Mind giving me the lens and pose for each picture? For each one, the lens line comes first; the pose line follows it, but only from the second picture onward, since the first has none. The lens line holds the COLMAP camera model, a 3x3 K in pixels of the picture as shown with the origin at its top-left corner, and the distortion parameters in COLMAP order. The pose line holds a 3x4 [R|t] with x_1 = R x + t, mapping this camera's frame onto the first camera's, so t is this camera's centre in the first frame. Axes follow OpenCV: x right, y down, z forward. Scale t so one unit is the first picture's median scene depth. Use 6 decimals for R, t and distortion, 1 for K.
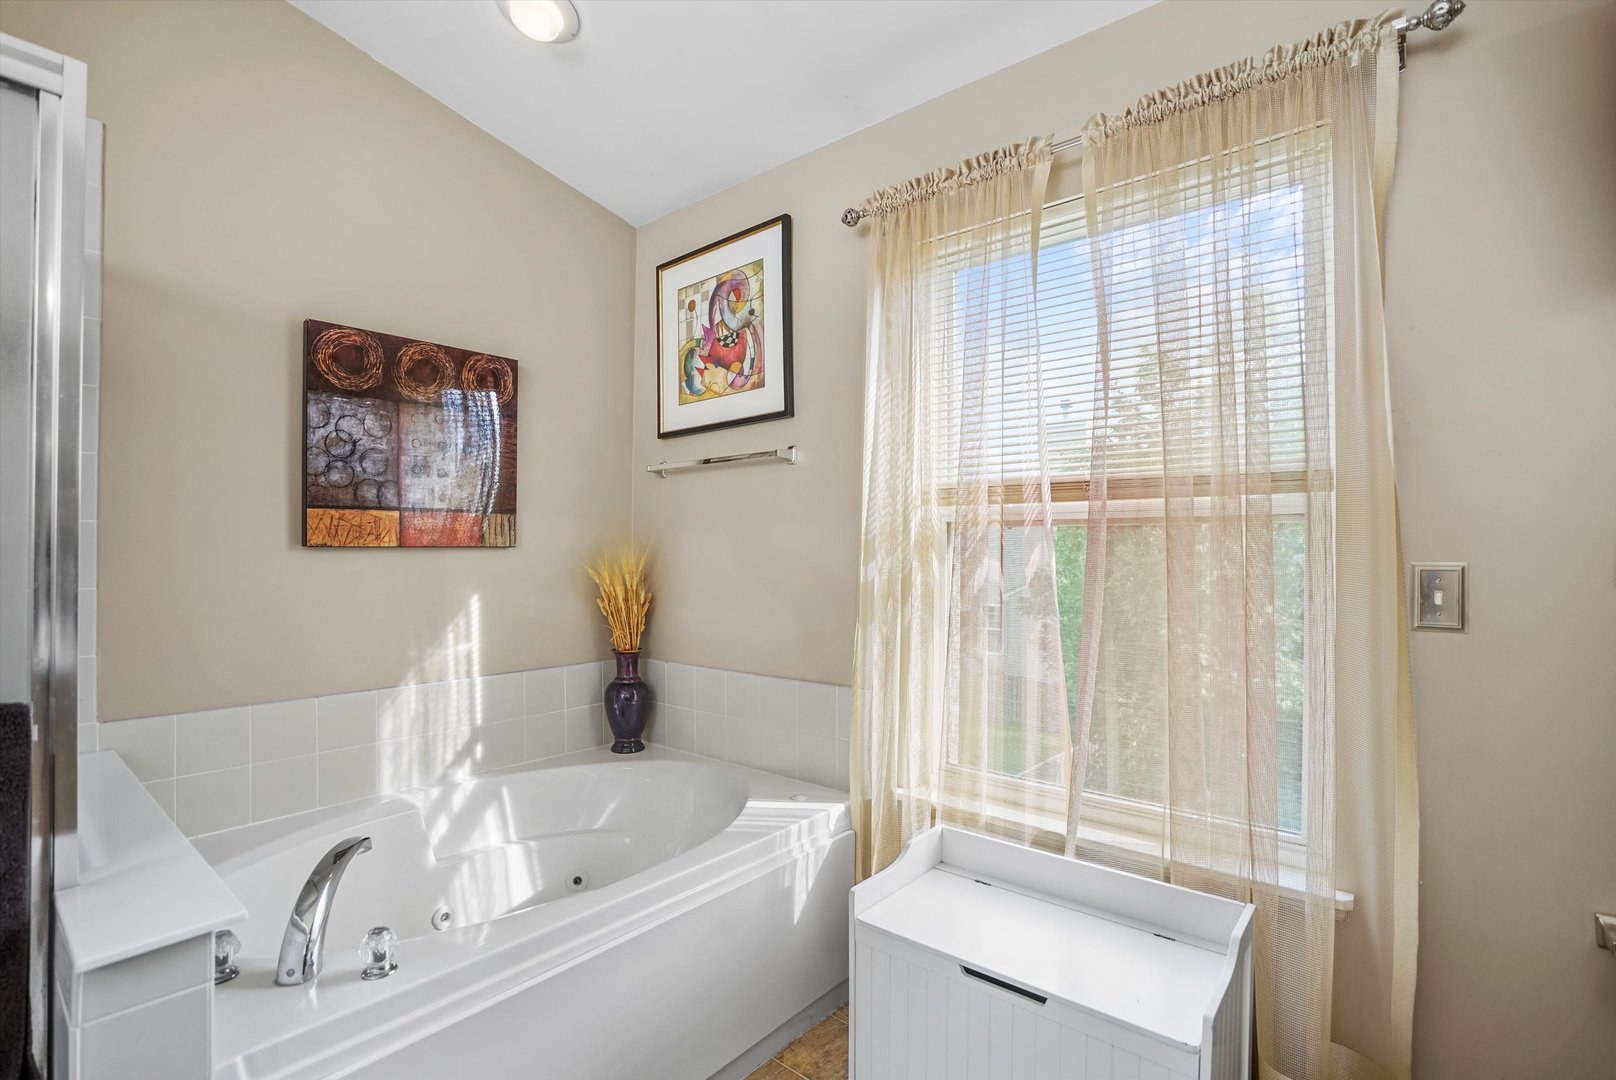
lens RADIAL K [[745.9, 0, 808.0], [0, 745.9, 540.0], [0, 0, 1]] dist [-0.083582, 0.056447]
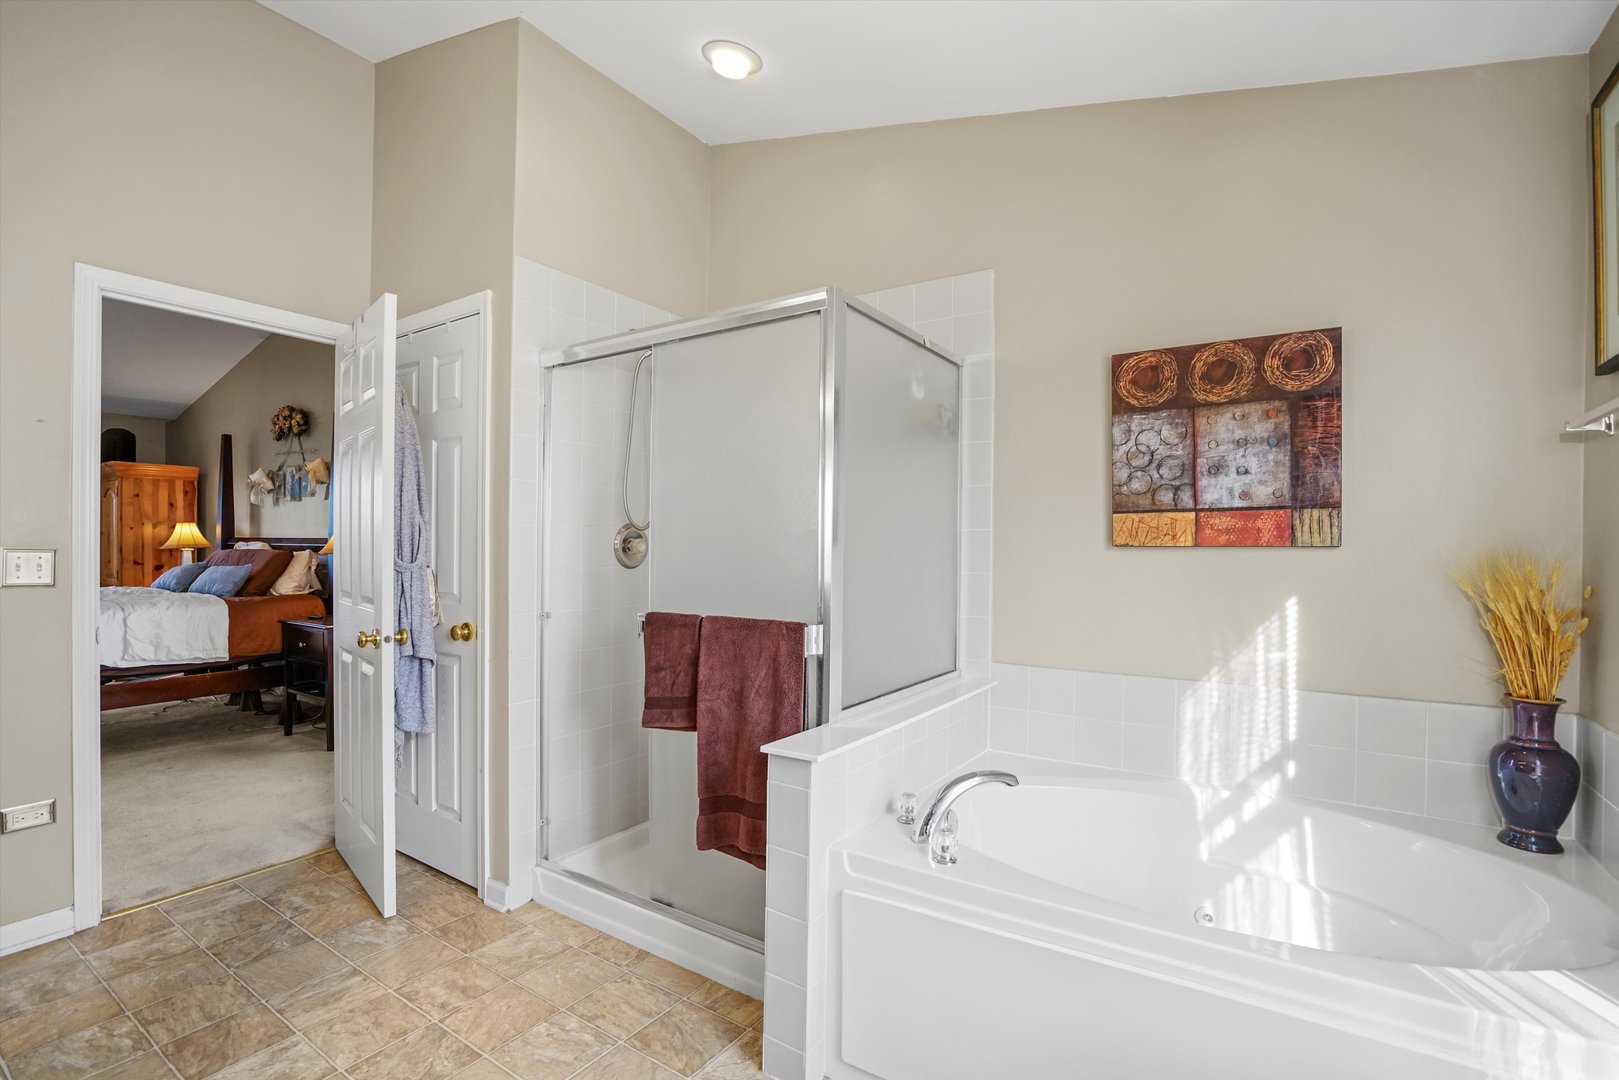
lens RADIAL K [[747.2, 0, 809.5], [0, 747.2, 540.0], [0, 0, 1]] dist [-0.083582, 0.056447]
pose [[0.111125, 0.001910, -0.993805, 0.418134], [0.014666, 0.999886, 0.003561, -0.011143], [0.993698, -0.014971, 0.111085, 0.330413]]
